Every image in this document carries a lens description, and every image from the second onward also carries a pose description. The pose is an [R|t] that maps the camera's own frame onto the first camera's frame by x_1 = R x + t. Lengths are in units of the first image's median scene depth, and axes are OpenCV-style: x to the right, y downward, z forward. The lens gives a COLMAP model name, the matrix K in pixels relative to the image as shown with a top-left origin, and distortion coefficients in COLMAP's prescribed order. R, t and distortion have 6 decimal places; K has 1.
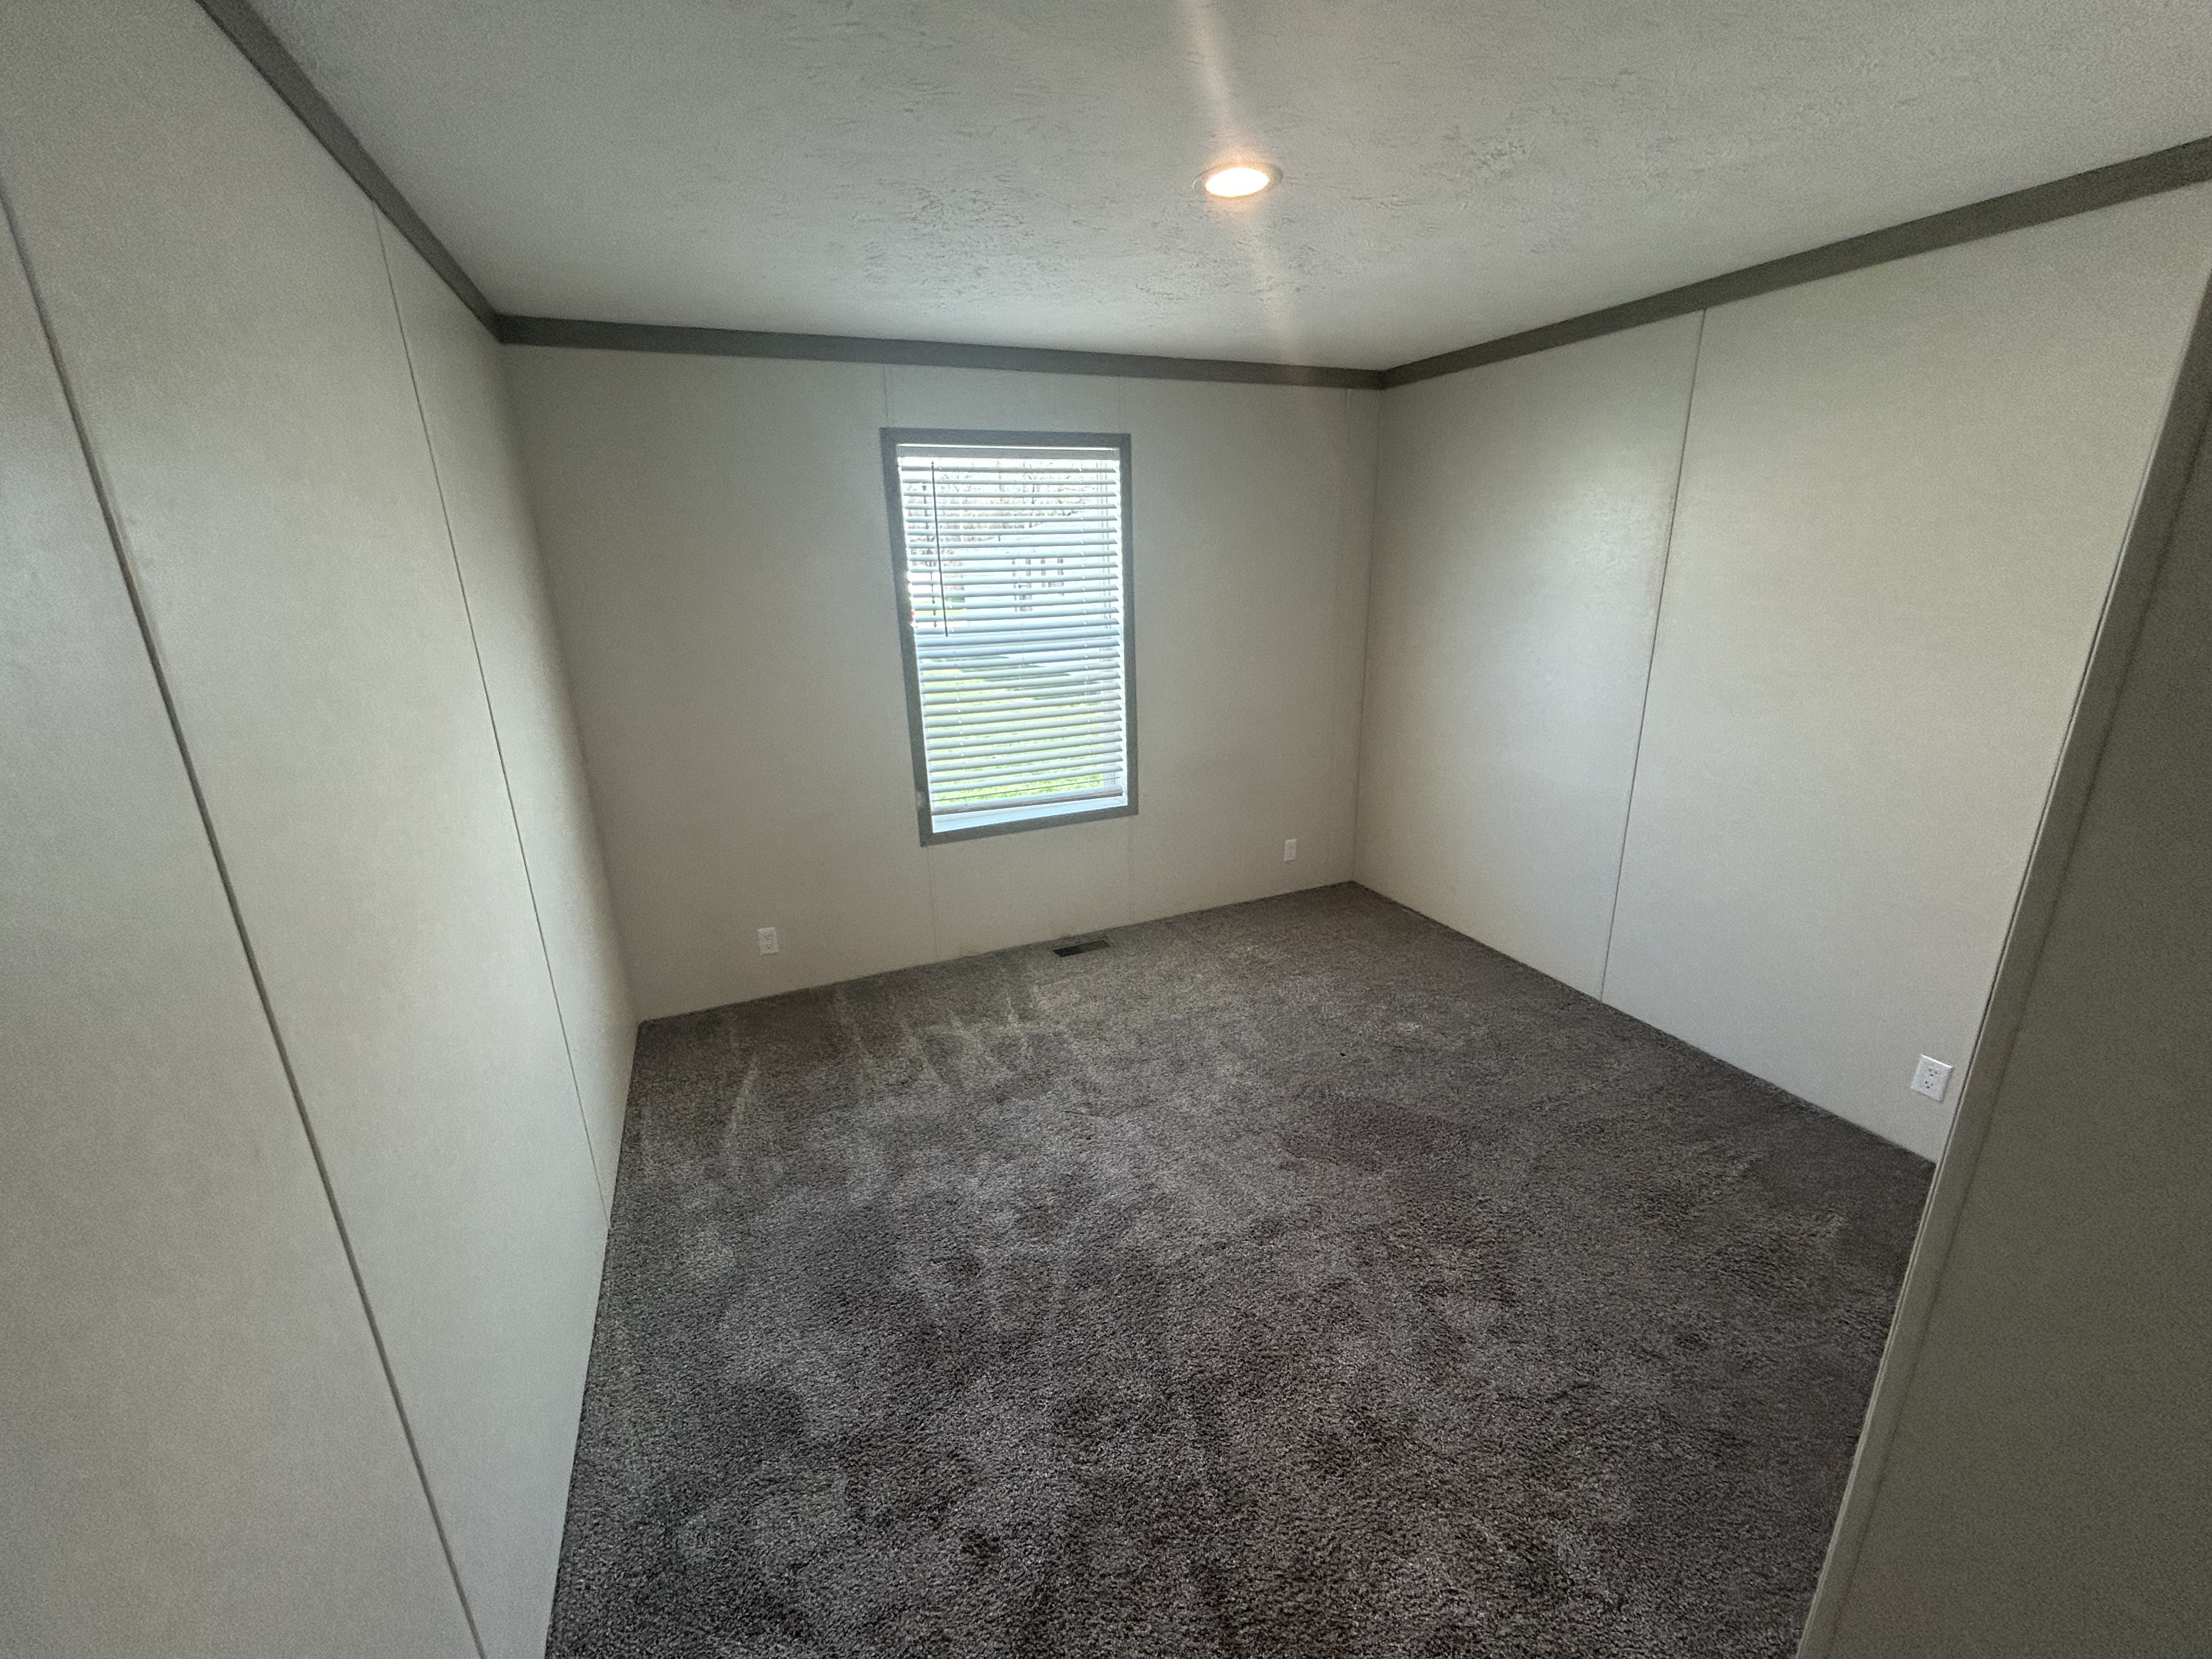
lens RADIAL K [[902.3, 0, 1106.0], [0, 902.3, 829.5], [0, 0, 1]] dist [0.000496, 0.000102]
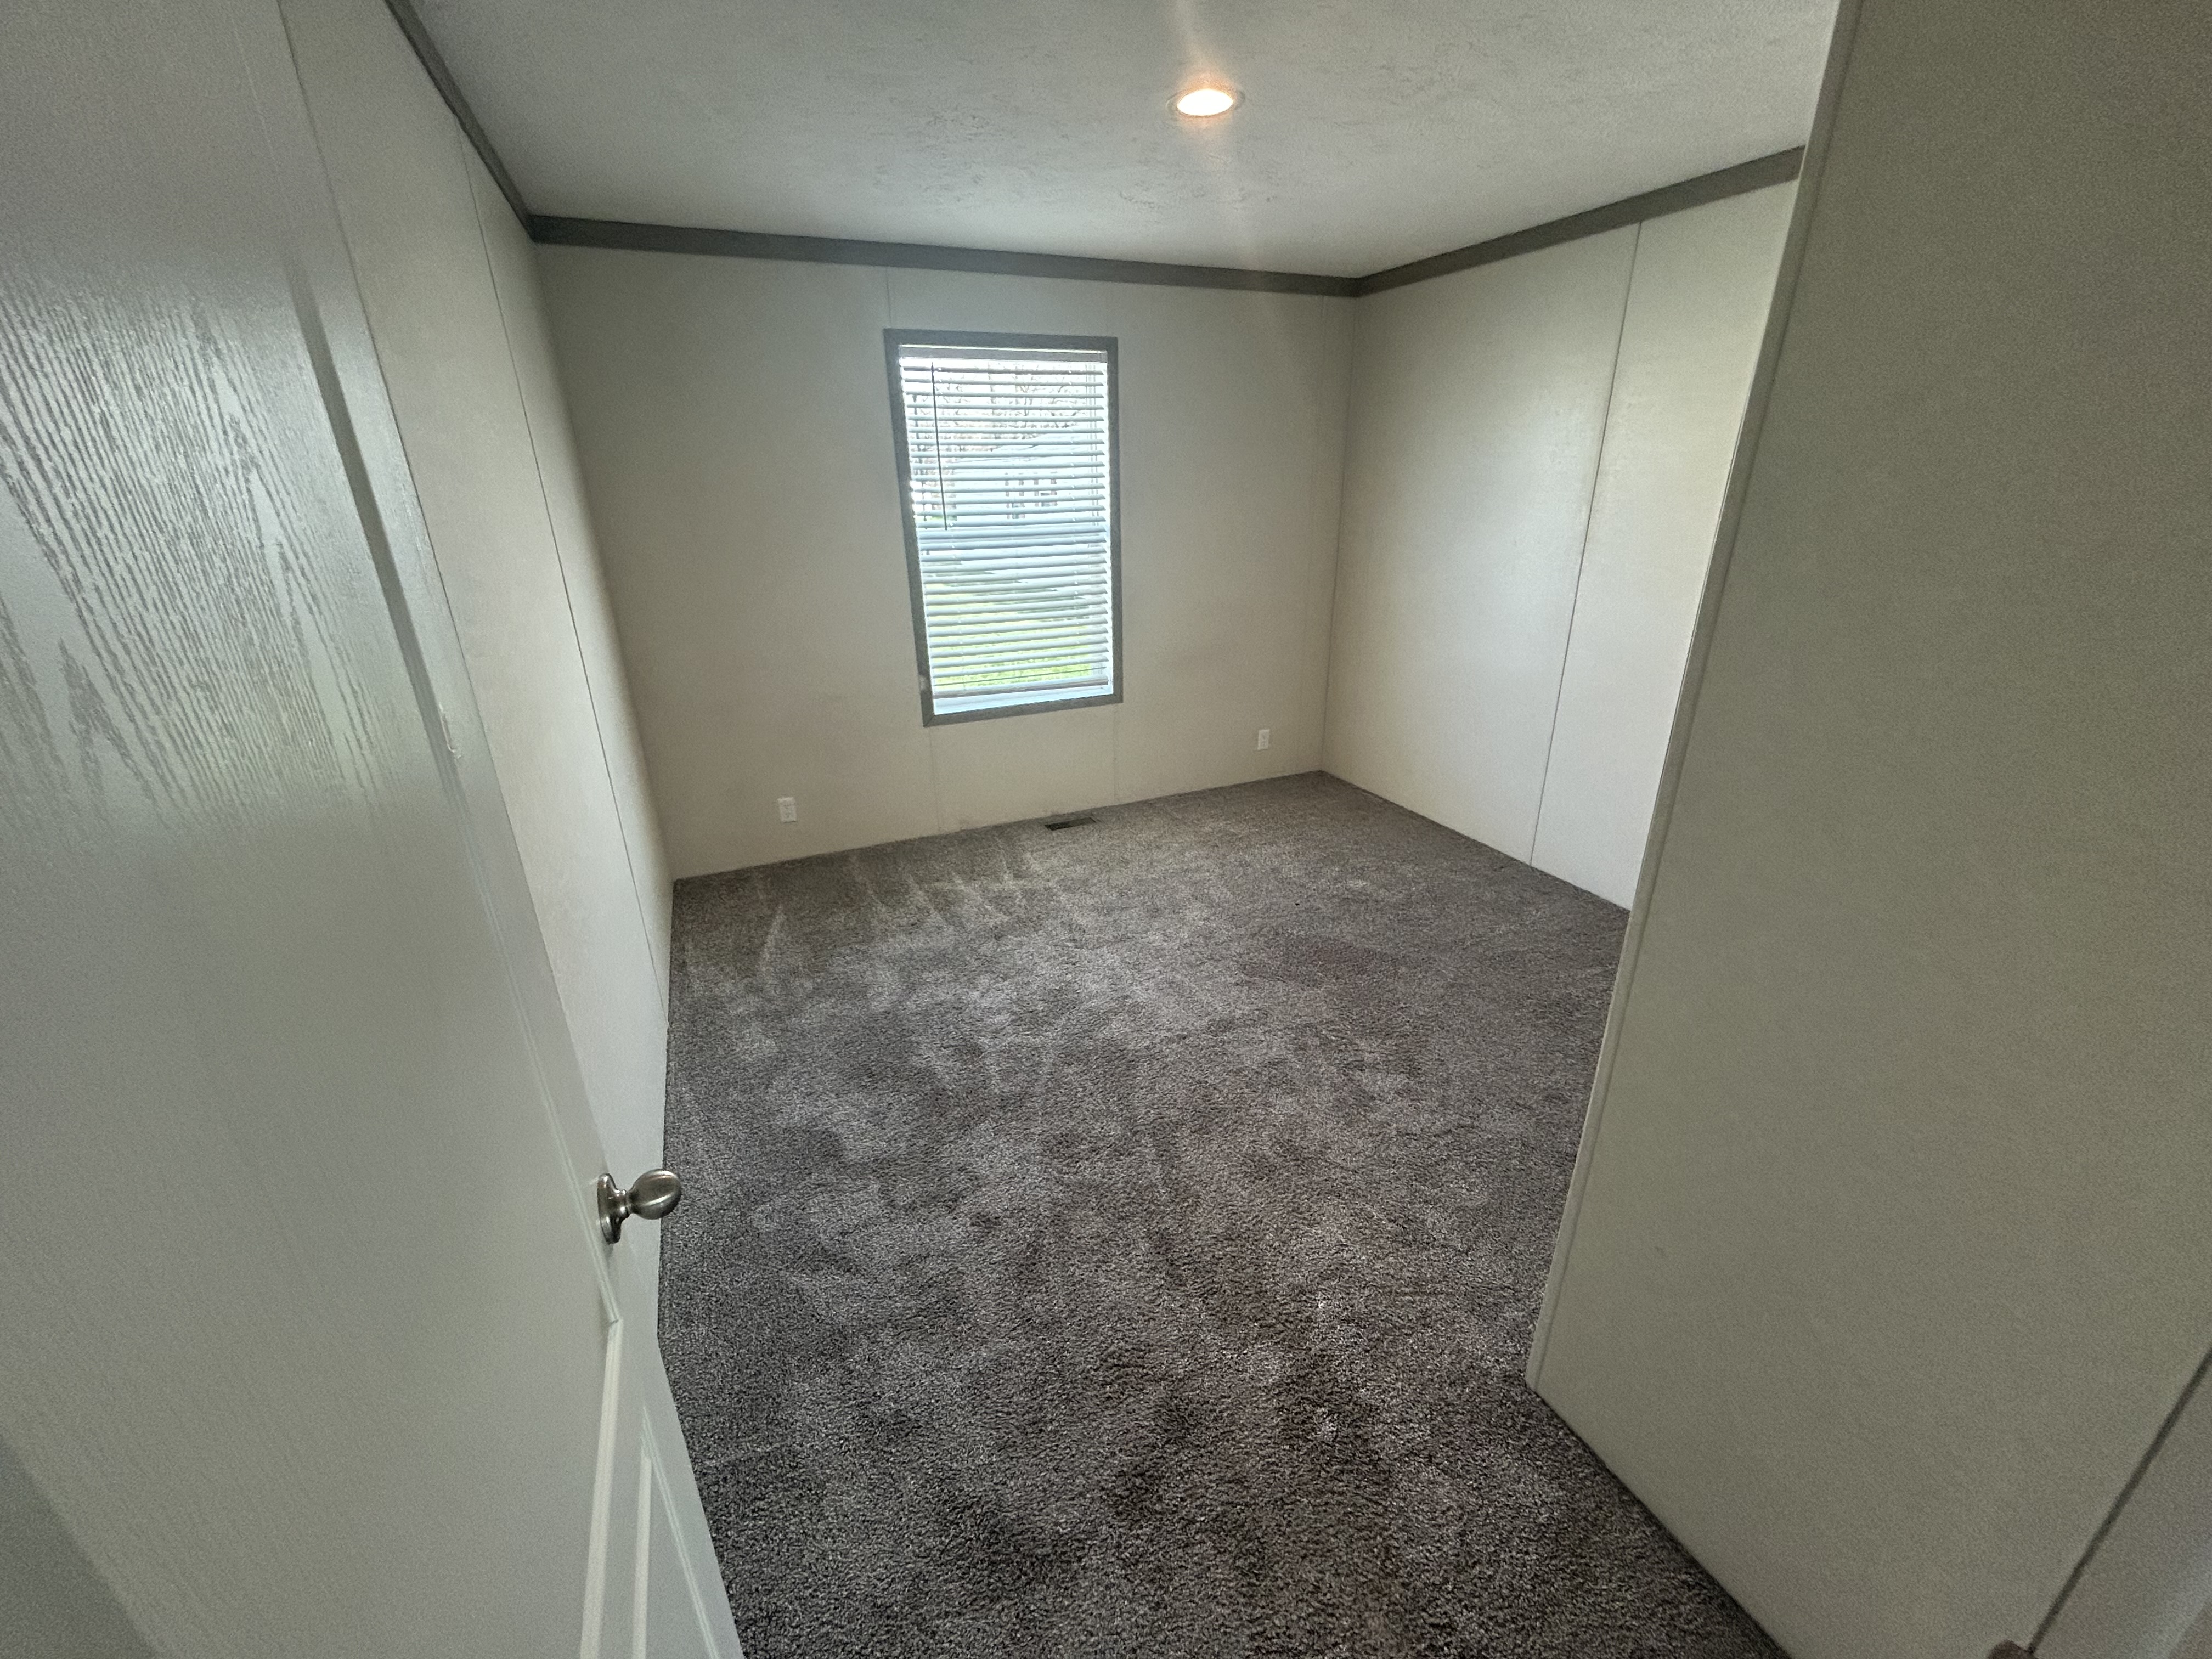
lens RADIAL K [[902.3, 0, 1106.0], [0, 902.3, 829.5], [0, 0, 1]] dist [0.000496, 0.000102]
pose [[0.999953, 0.005996, 0.007563, 0.012564], [-0.006582, 0.996764, 0.080114, 0.075348], [-0.007059, -0.080160, 0.996757, -0.148435]]
